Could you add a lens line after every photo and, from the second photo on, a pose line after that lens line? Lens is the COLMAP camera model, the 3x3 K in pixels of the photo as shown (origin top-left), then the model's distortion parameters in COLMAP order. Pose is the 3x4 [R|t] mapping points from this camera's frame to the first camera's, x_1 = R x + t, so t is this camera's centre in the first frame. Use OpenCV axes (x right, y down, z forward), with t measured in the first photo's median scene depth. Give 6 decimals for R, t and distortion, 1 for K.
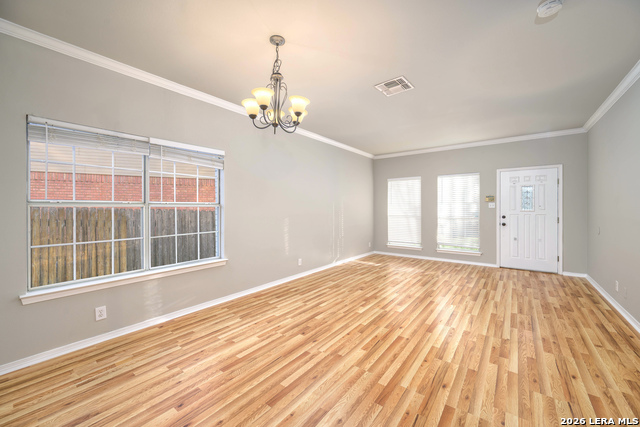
lens RADIAL K [[257.1, 0, 319.3], [0, 257.1, 210.2], [0, 0, 1]] dist [-0.000894, -0.000097]
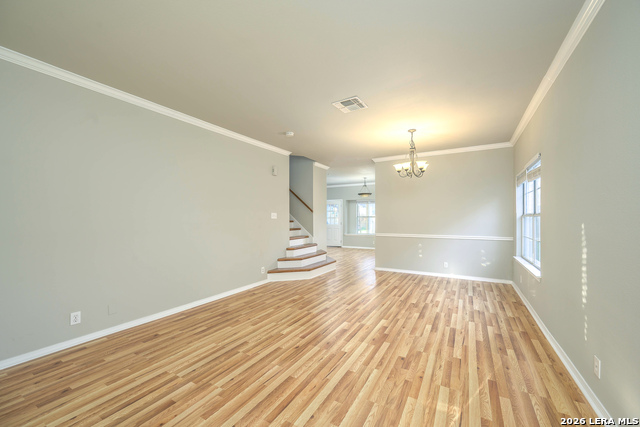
lens RADIAL K [[257.1, 0, 319.3], [0, 257.1, 210.2], [0, 0, 1]] dist [-0.000894, -0.000097]
pose [[-0.991862, 0.001384, -0.127309, 0.523347], [0.004059, 0.999776, -0.020753, -0.018043], [0.127252, -0.021101, -0.991646, 1.922218]]
